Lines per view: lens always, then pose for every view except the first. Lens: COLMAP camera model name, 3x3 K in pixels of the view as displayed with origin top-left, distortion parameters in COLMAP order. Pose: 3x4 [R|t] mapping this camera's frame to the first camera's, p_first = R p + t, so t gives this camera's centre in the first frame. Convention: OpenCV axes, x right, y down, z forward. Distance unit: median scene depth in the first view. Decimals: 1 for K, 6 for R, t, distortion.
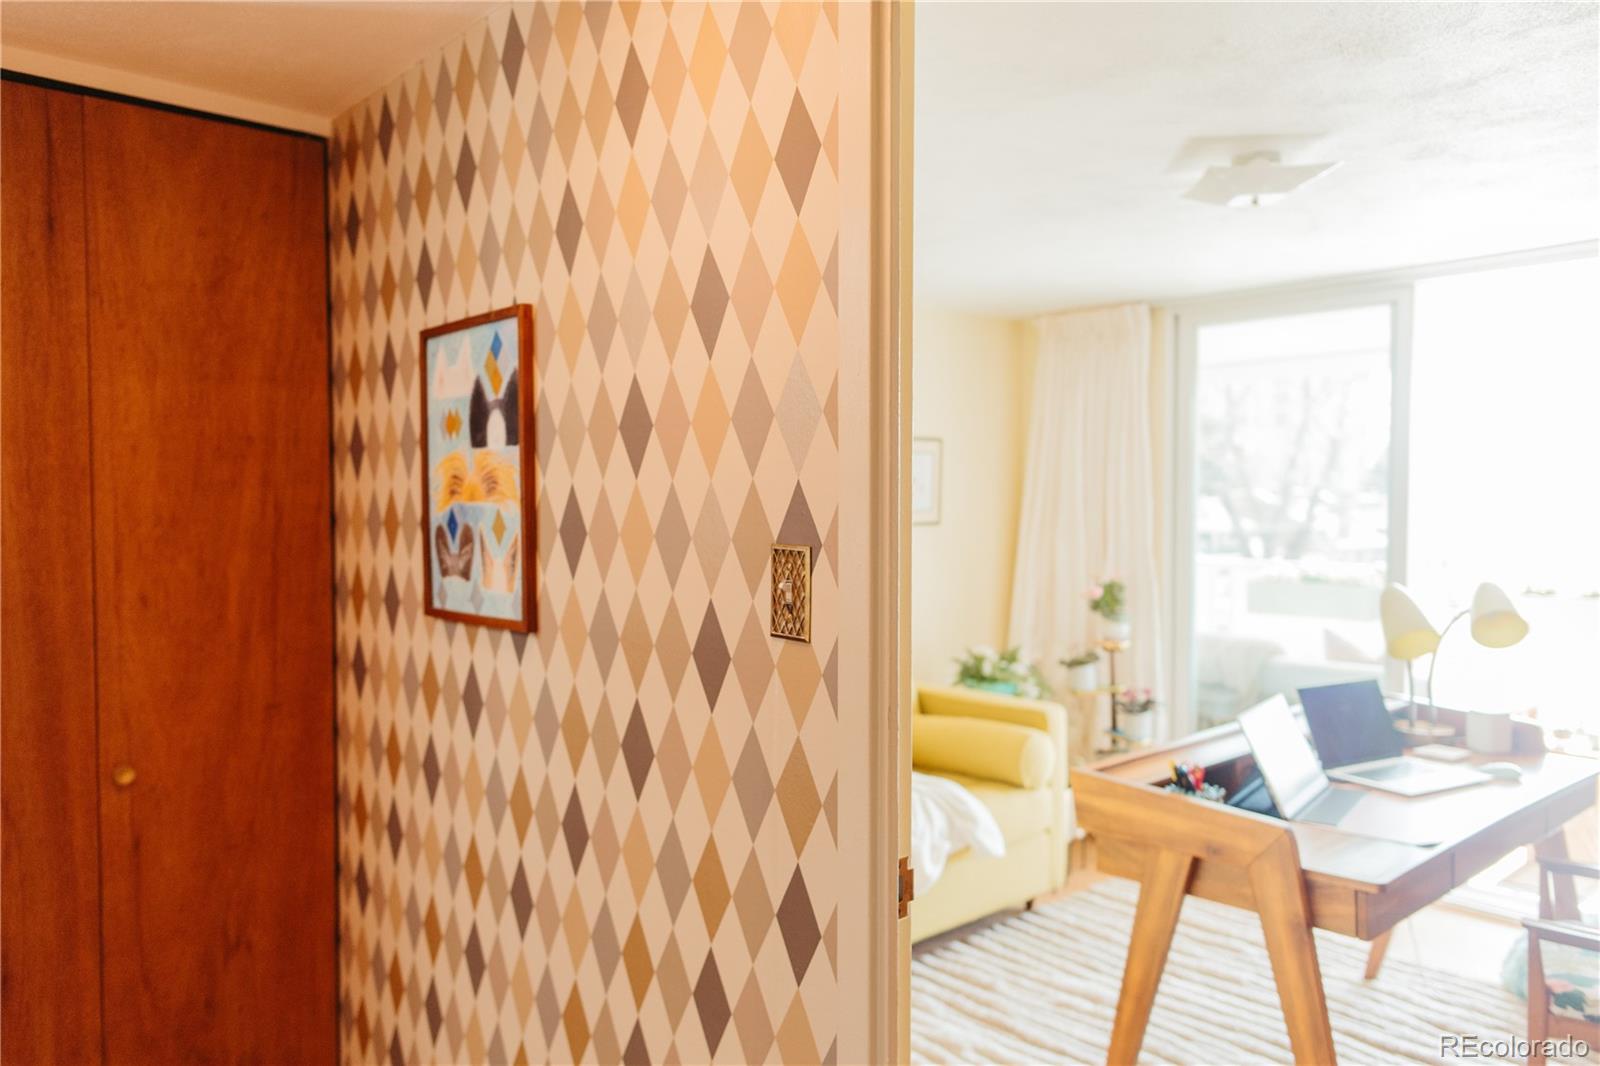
lens RADIAL K [[1167.5, 0, 792.4], [0, 1167.5, 530.3], [0, 0, 1]] dist [0.018215, -0.009946]
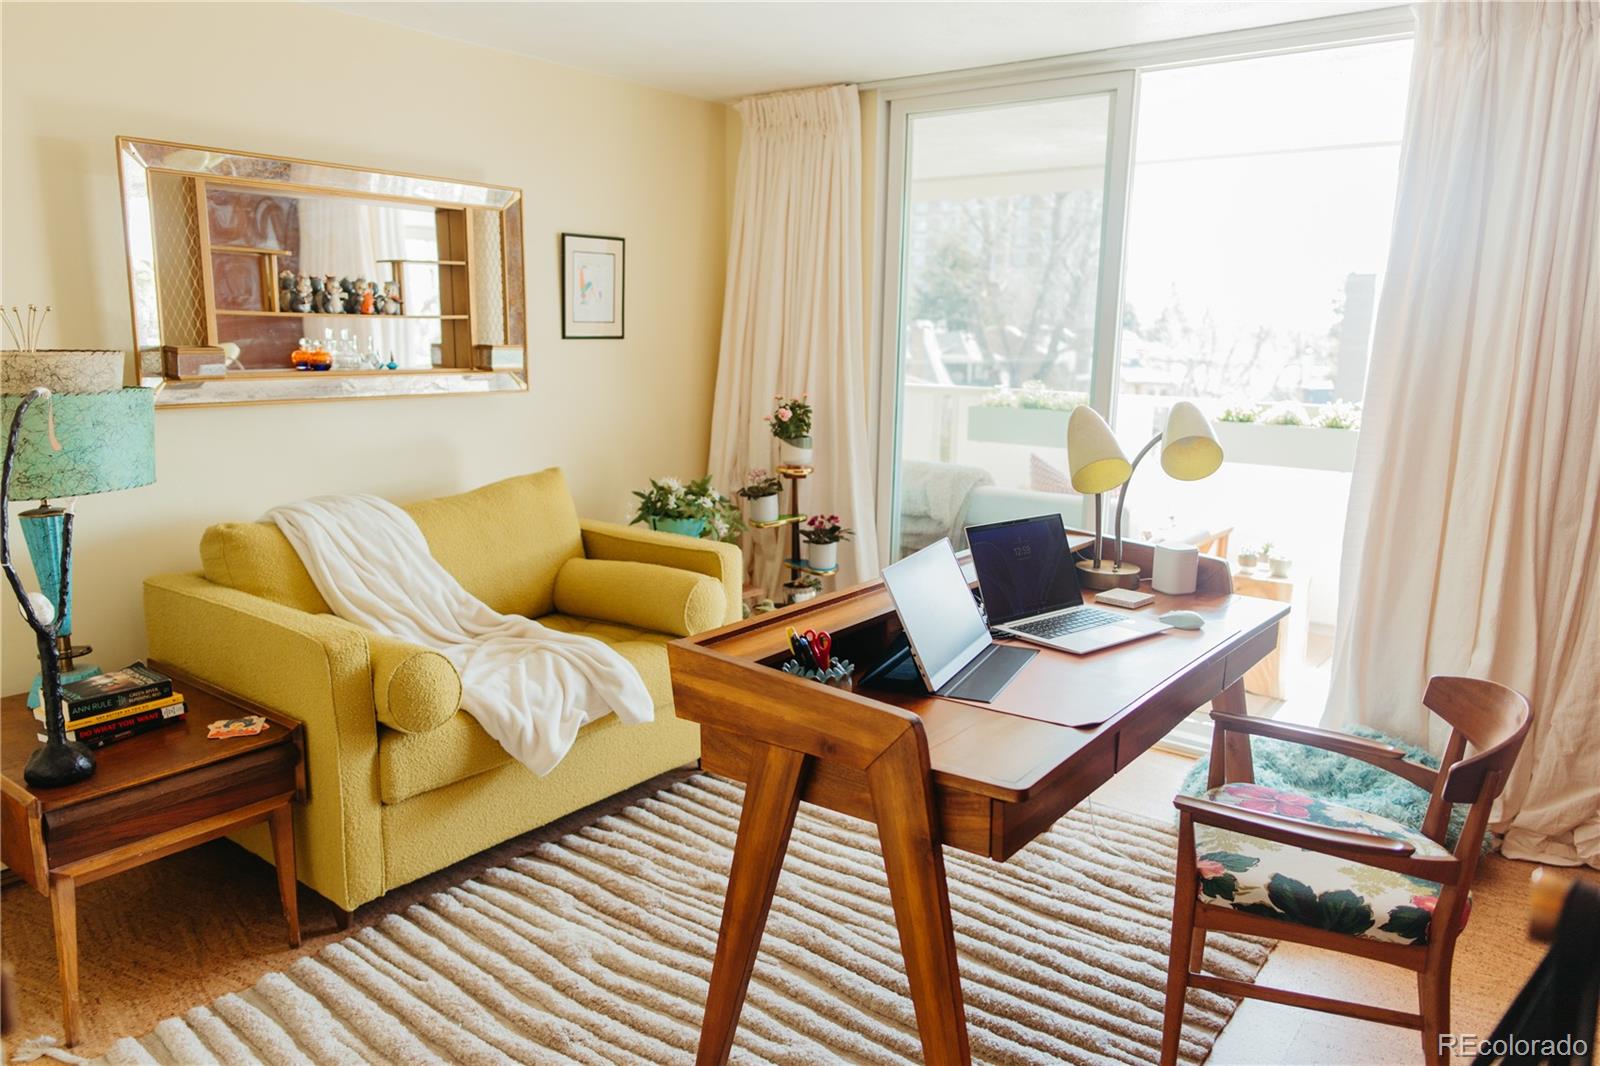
lens RADIAL K [[1118.6, 0, 800.0], [0, 1118.6, 533.0], [0, 0, 1]] dist [-0.005458, 0.003426]
pose [[0.981292, -0.018210, 0.191660, 0.146109], [-0.011086, 0.988520, 0.150681, 0.017846], [-0.192204, -0.149987, 0.969826, 0.226358]]
